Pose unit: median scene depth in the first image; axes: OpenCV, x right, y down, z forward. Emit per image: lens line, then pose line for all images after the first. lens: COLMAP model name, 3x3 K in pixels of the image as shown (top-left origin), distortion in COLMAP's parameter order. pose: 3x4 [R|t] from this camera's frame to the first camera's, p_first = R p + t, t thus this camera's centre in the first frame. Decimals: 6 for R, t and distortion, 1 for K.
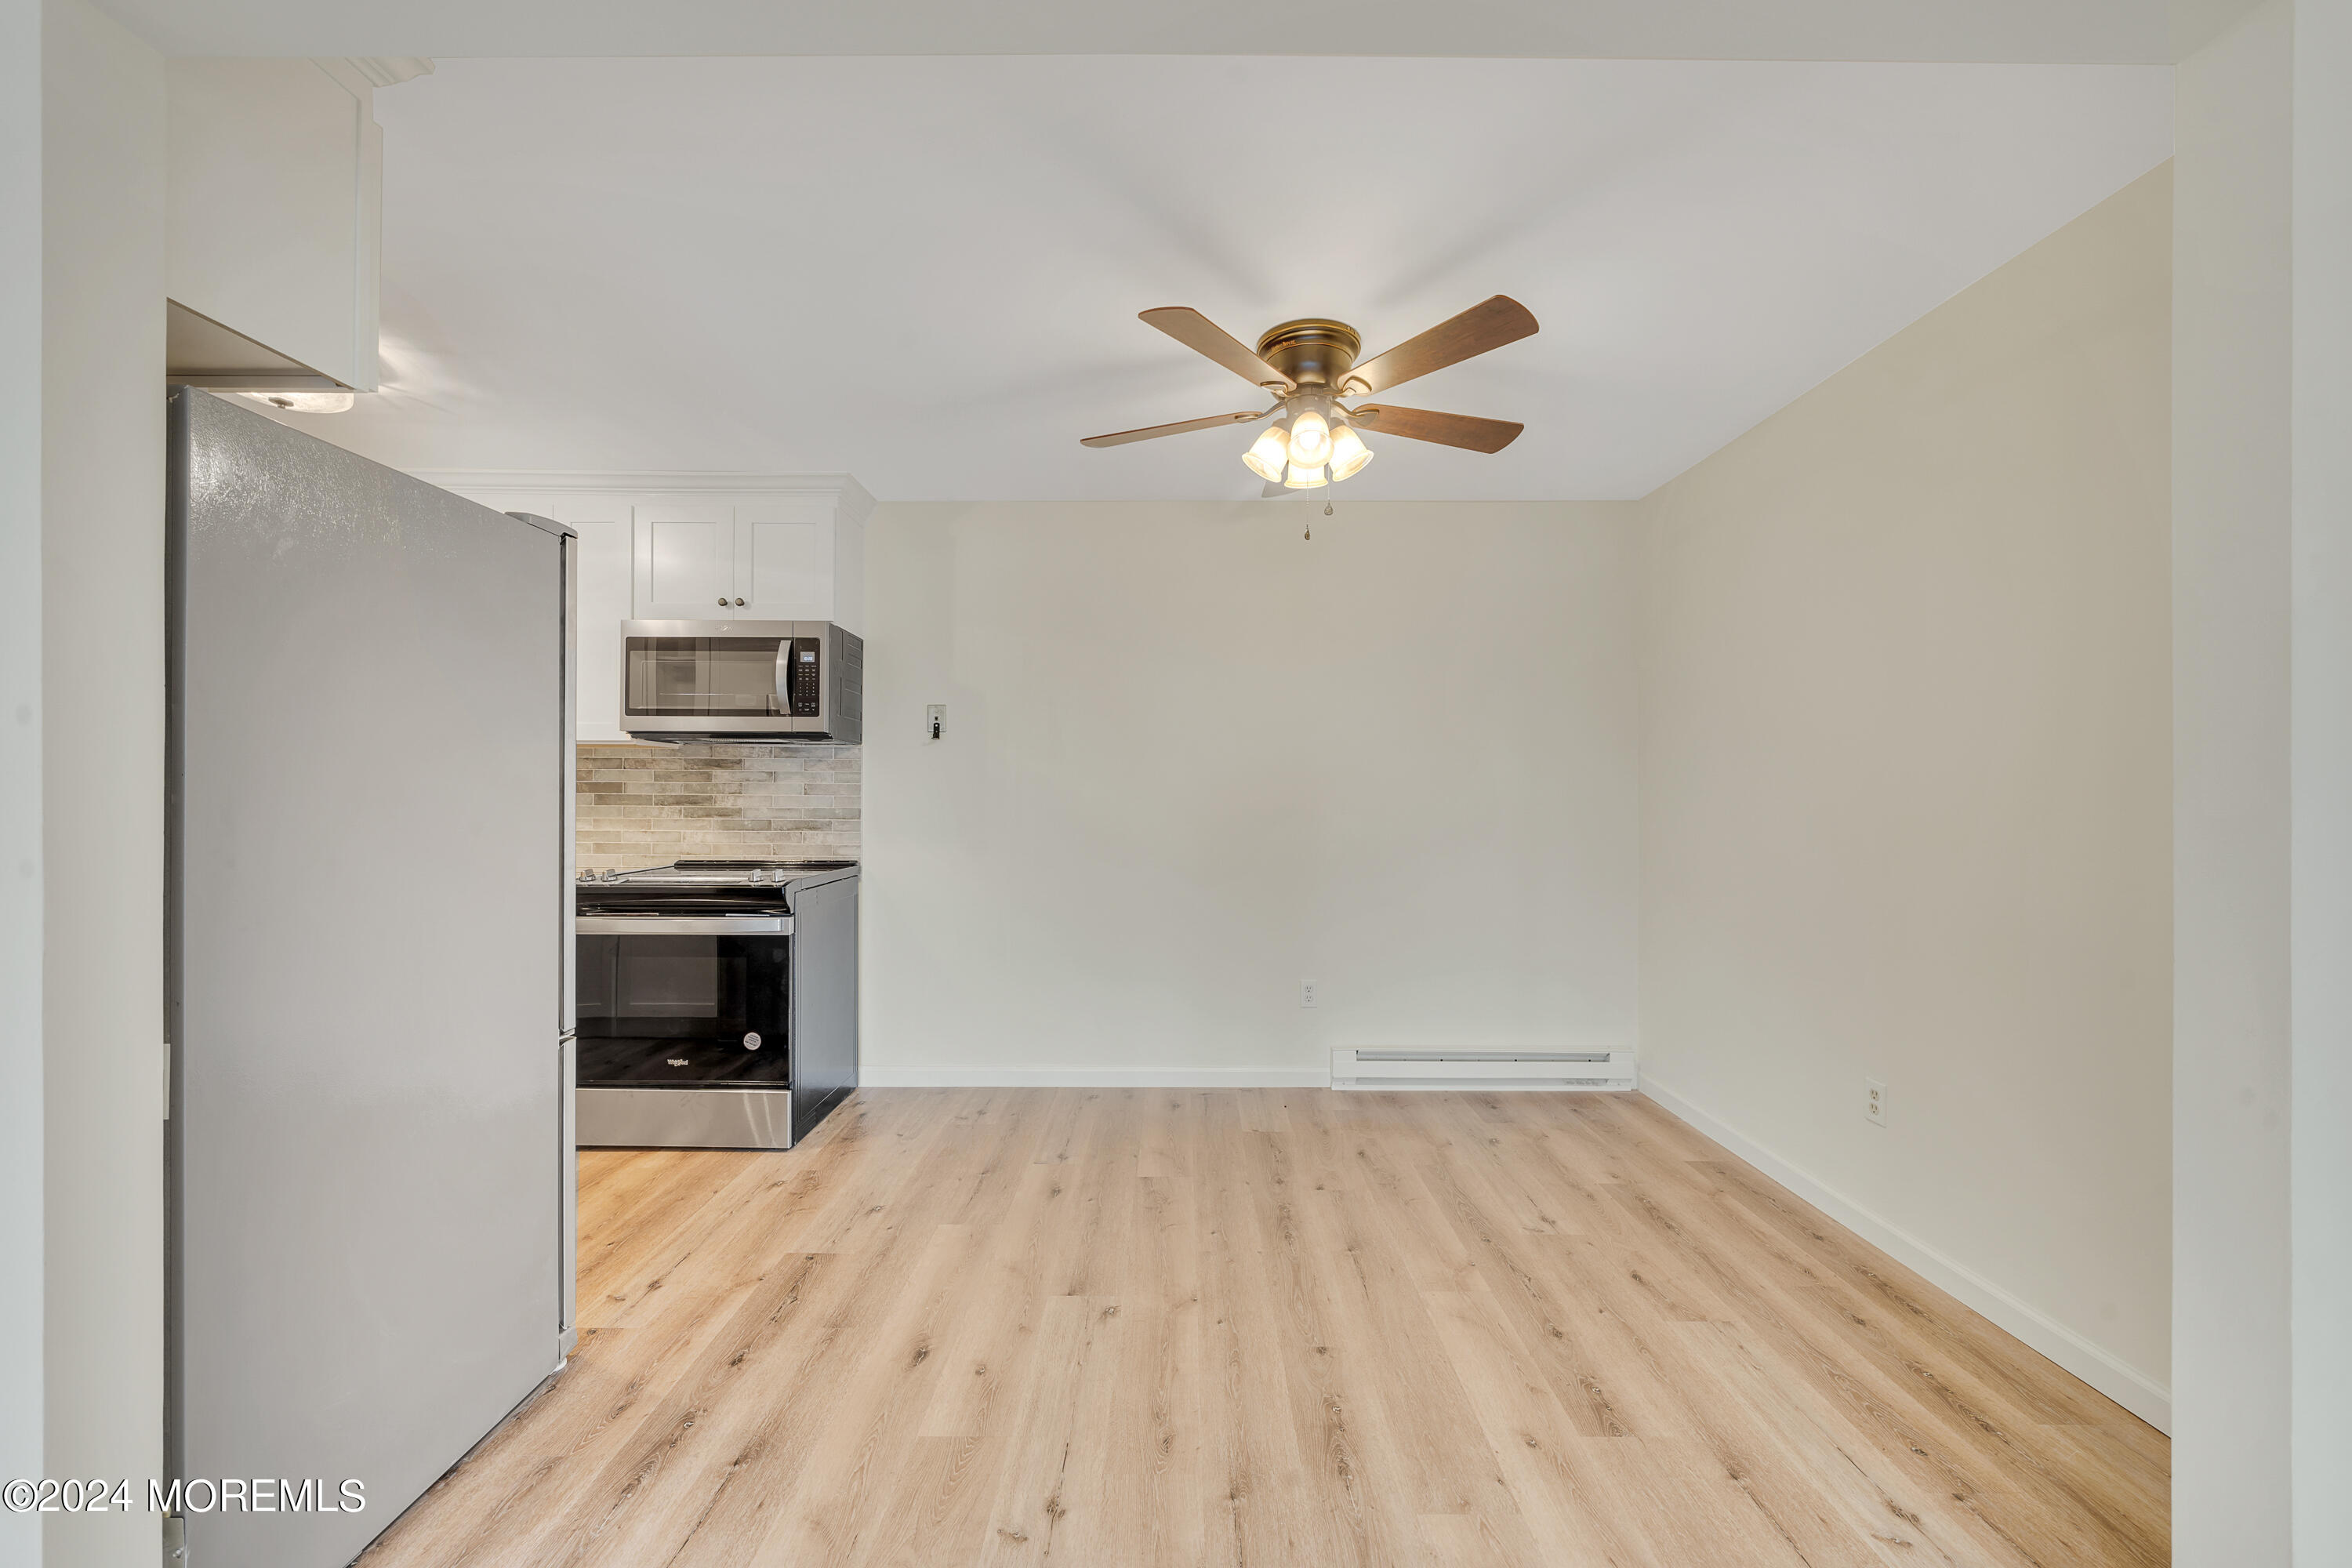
lens RADIAL K [[889.7, 0, 1176.4], [0, 889.7, 792.4], [0, 0, 1]] dist [-0.001510, -0.000077]
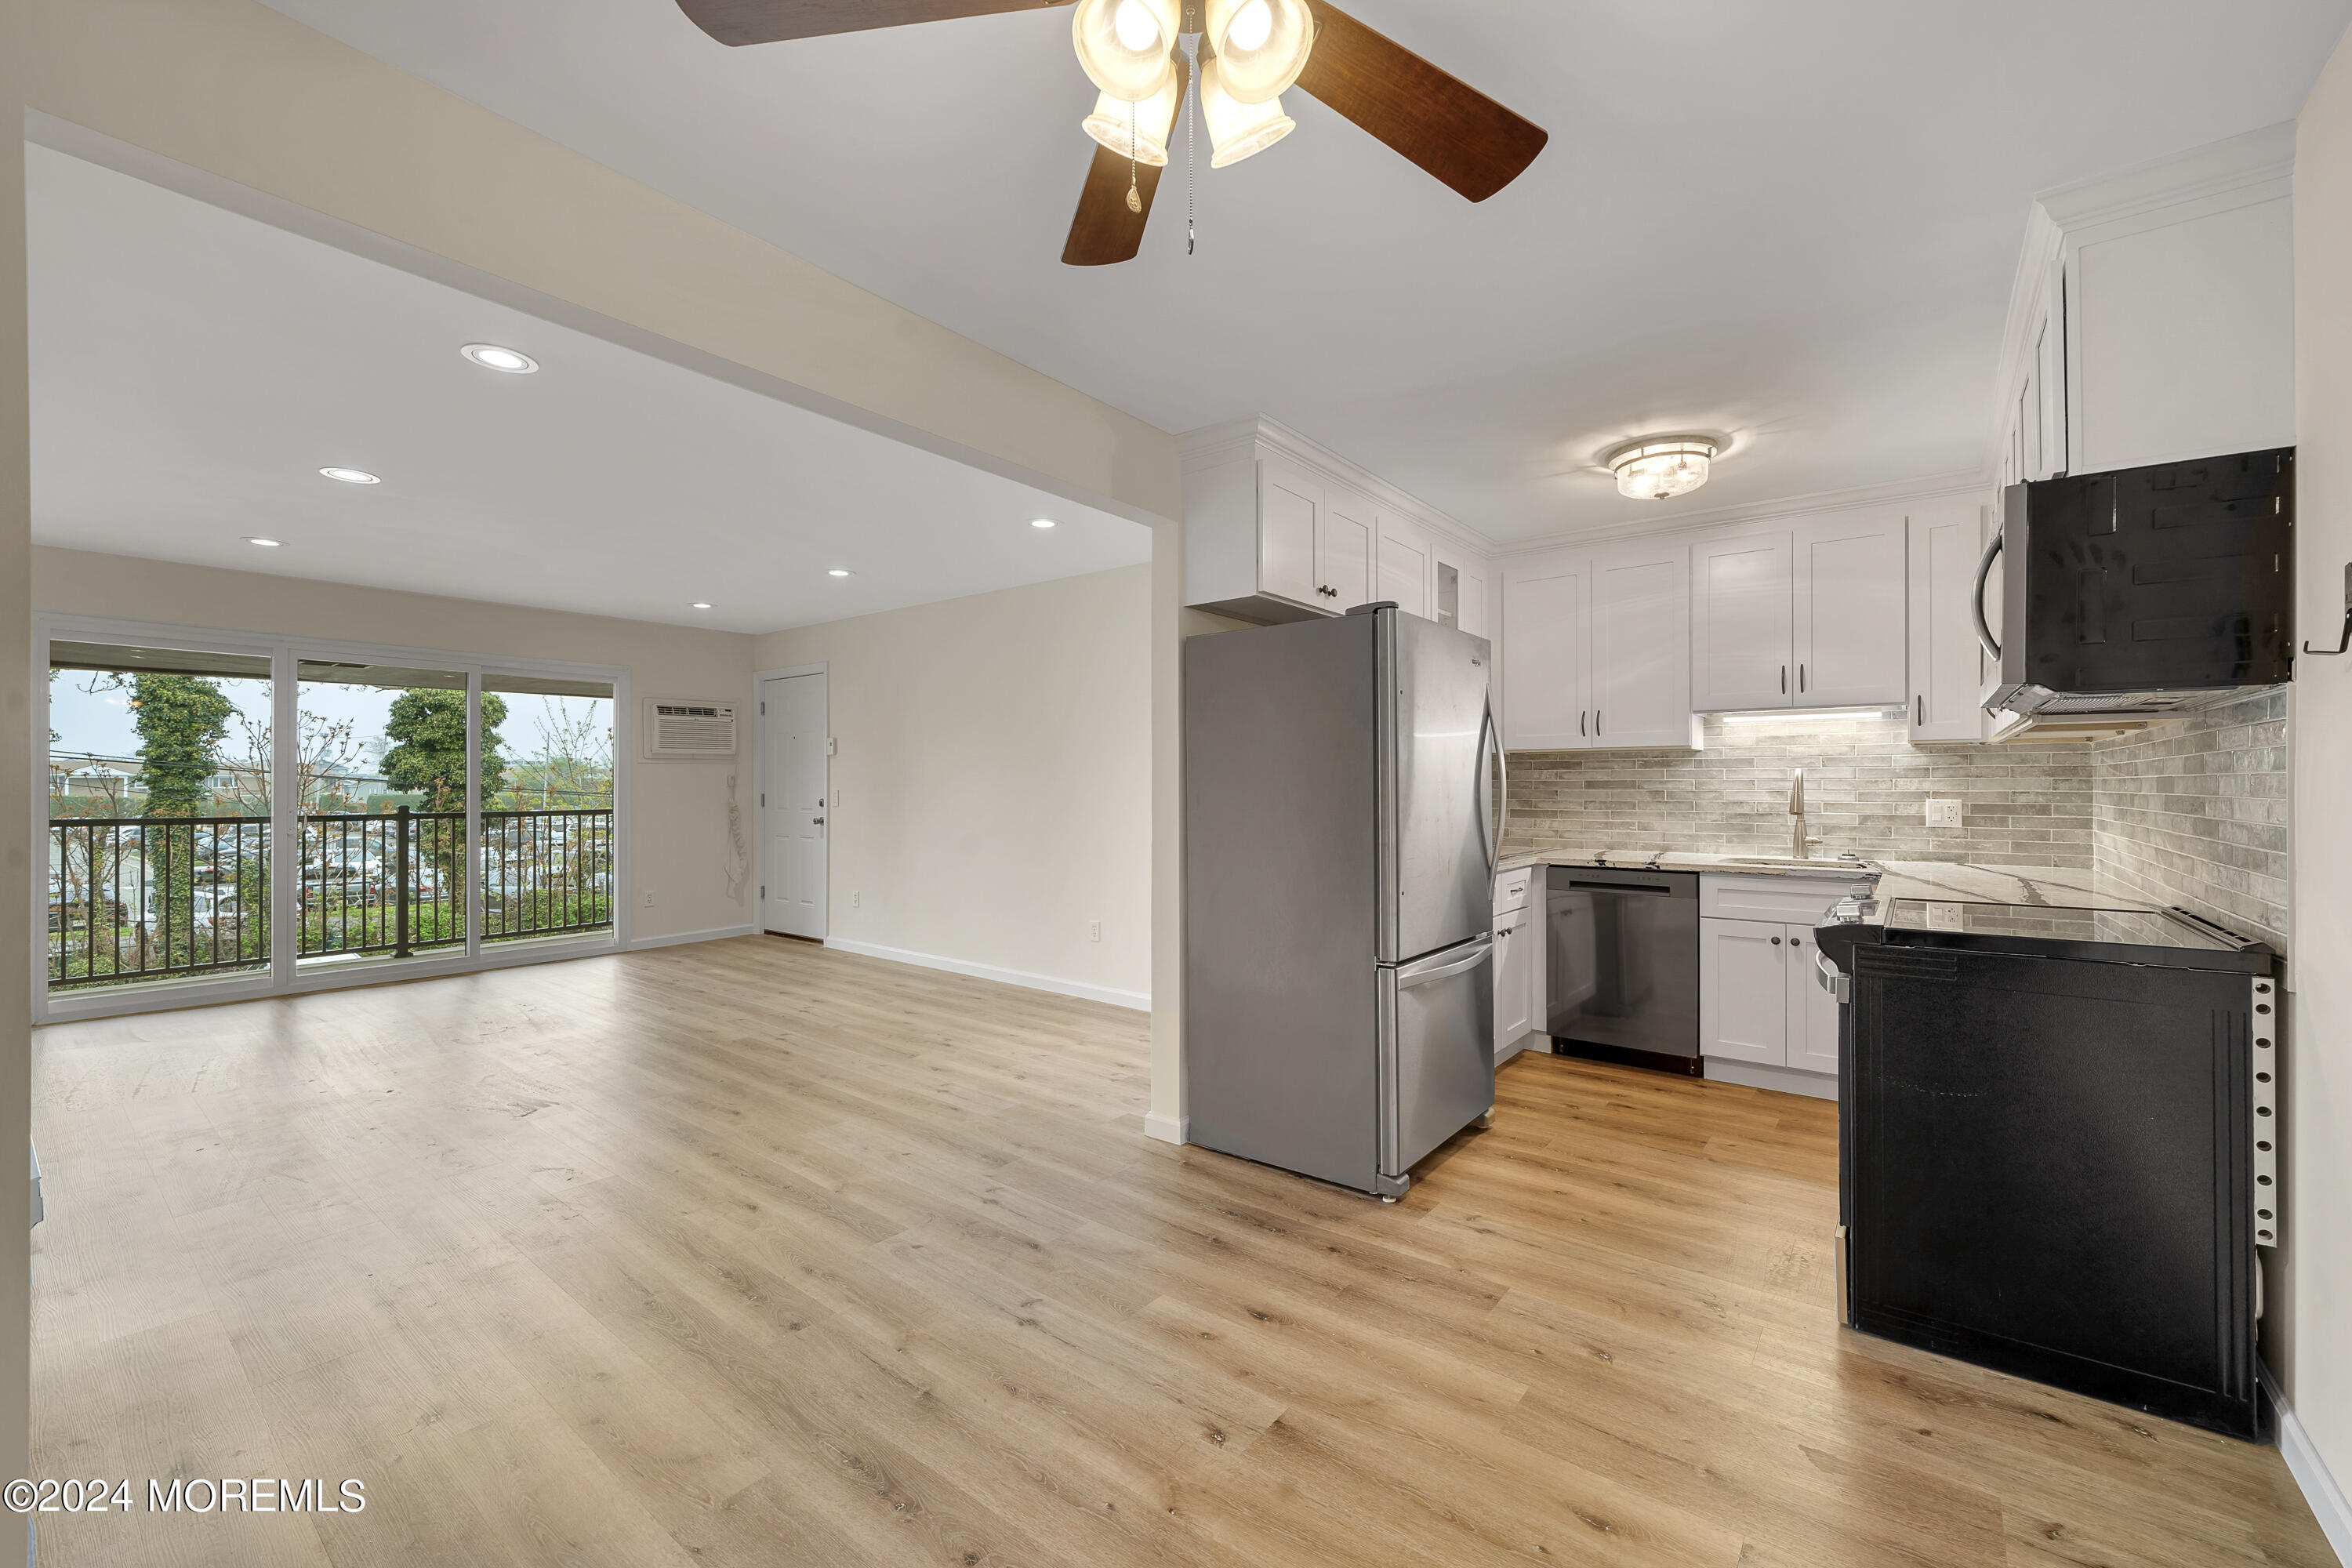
lens RADIAL K [[951.4, 0, 1175.9], [0, 951.4, 781.6], [0, 0, 1]] dist [-0.000894, 0.000026]
pose [[-0.614421, -0.008854, -0.788928, 0.402753], [-0.001611, 0.999949, -0.009968, 0.000683], [0.788976, -0.004854, -0.614404, 0.957095]]
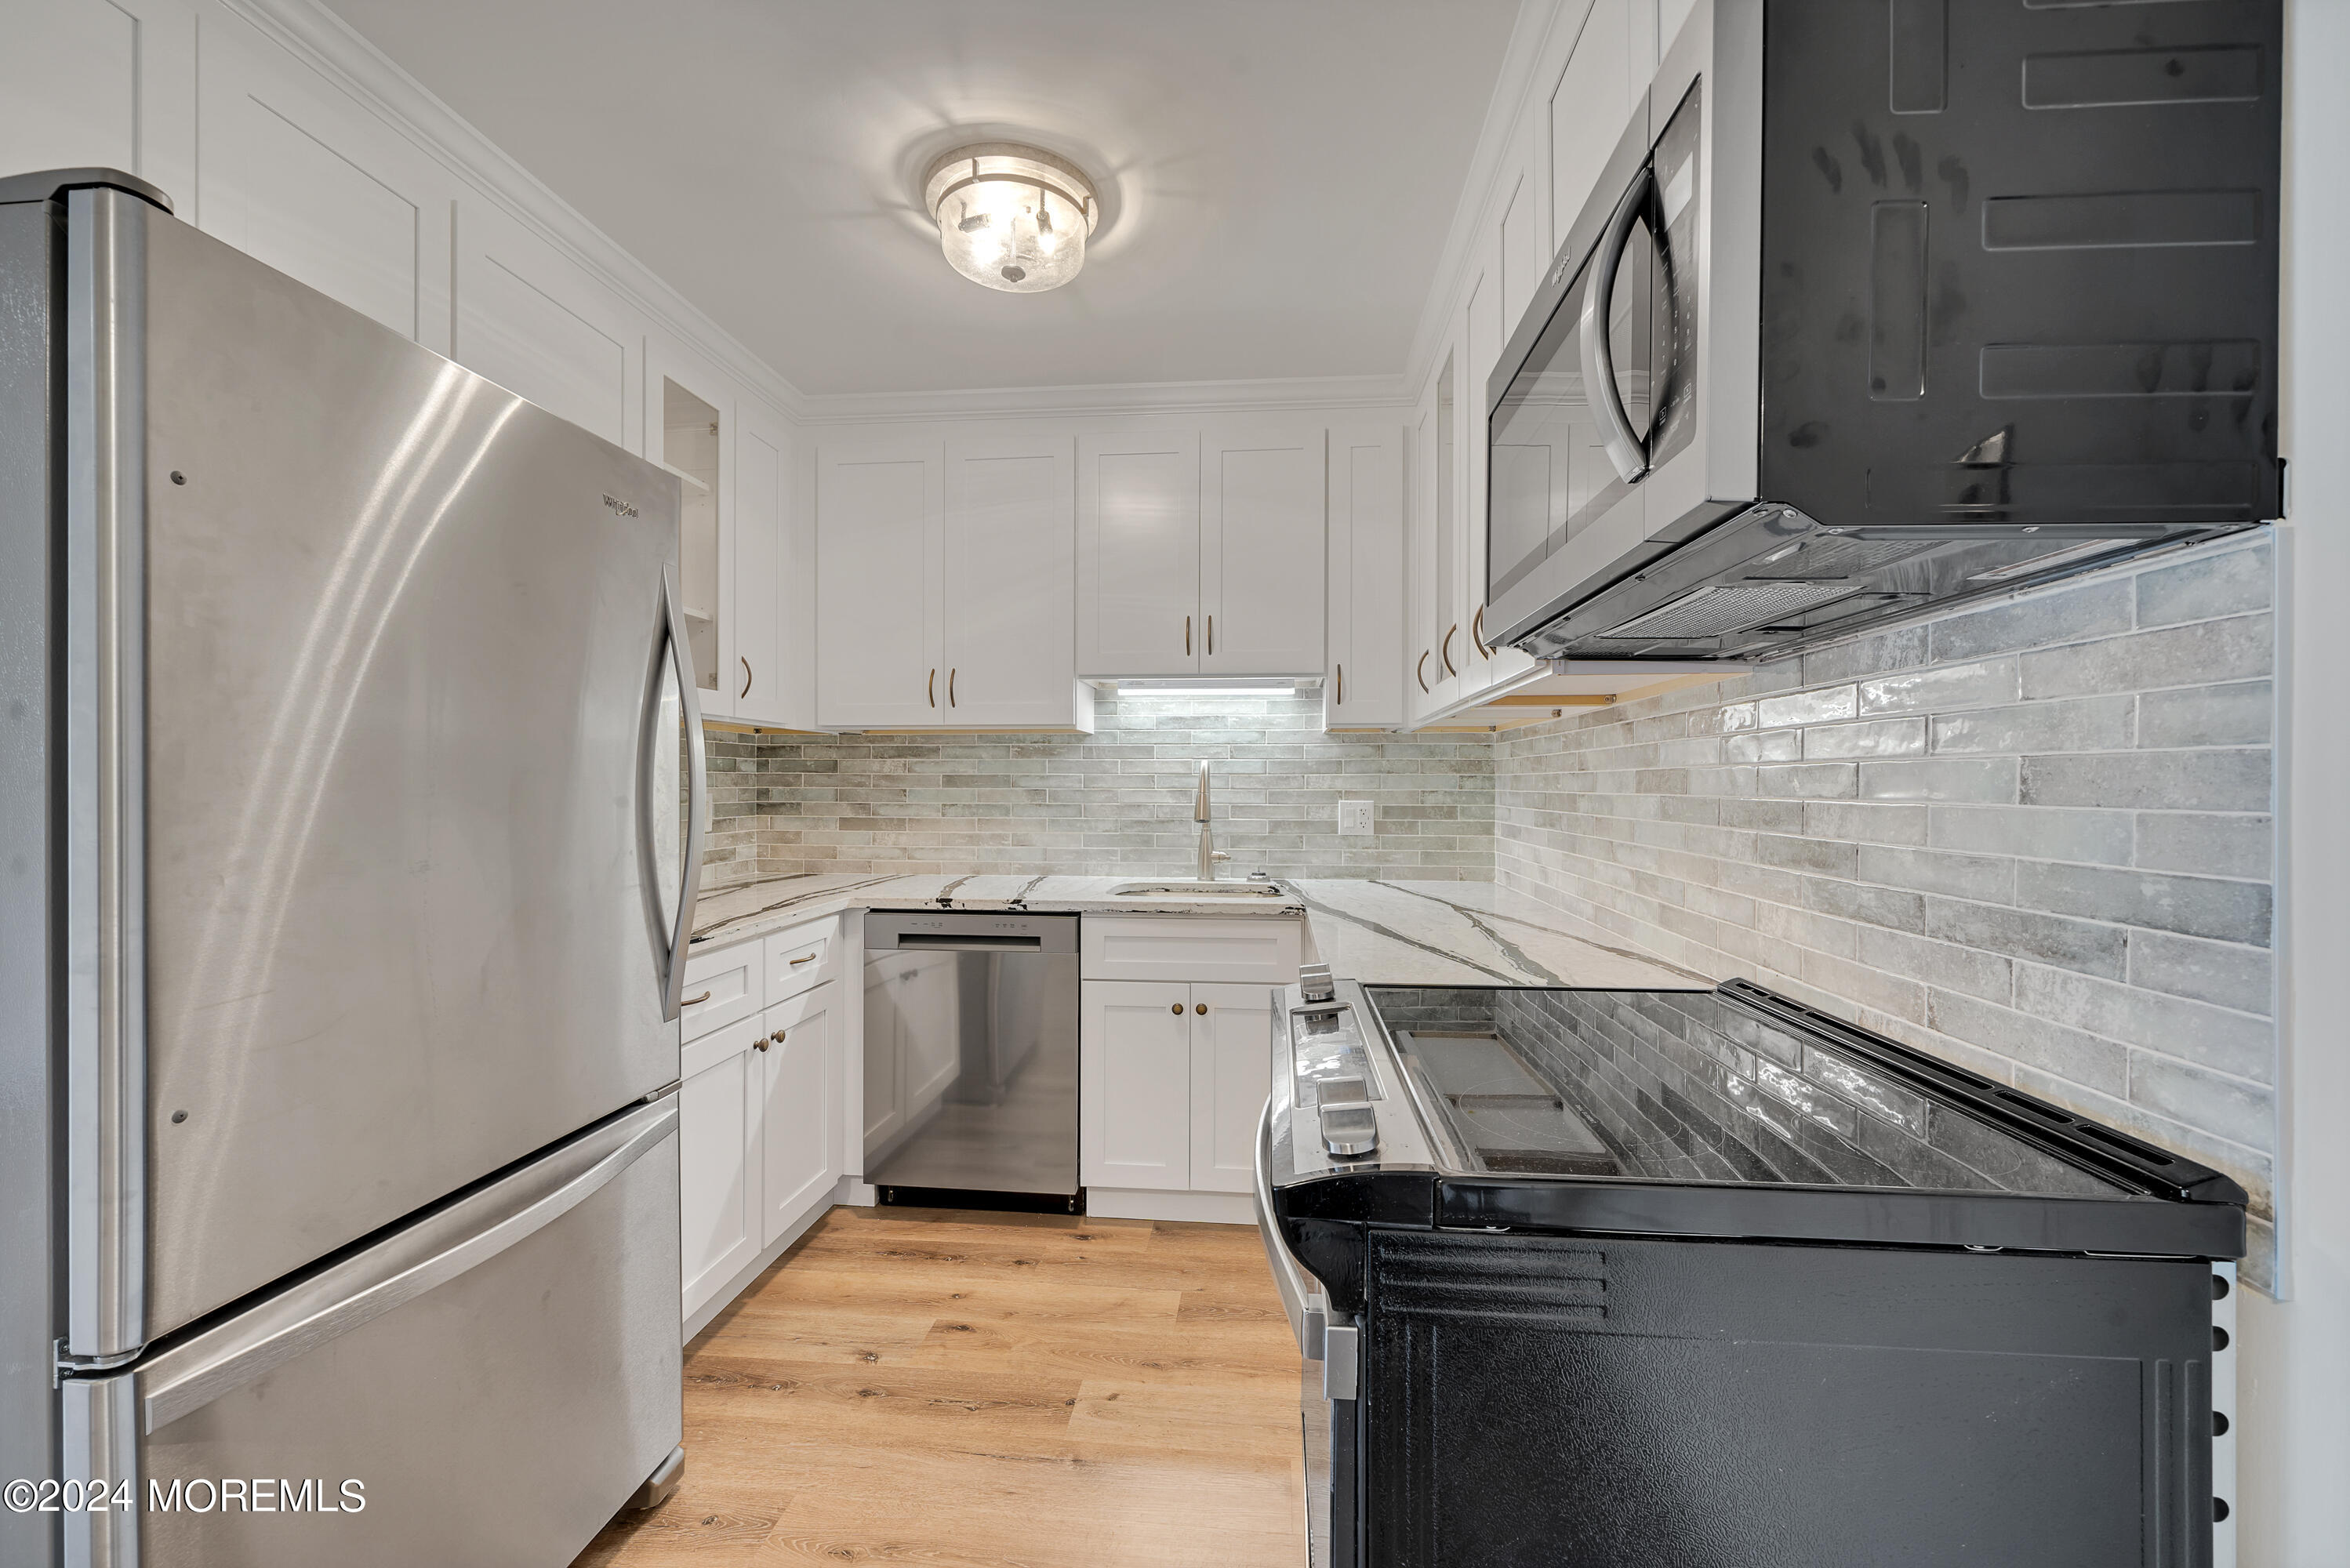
lens RADIAL K [[951.2, 0, 1175.0], [0, 951.2, 784.0], [0, 0, 1]] dist [0.001637, 0.000284]
pose [[-0.100720, -0.006504, -0.994894, -0.162860], [-0.001062, 0.999979, -0.006430, -0.000681], [0.994914, 0.000409, -0.100725, 0.899348]]
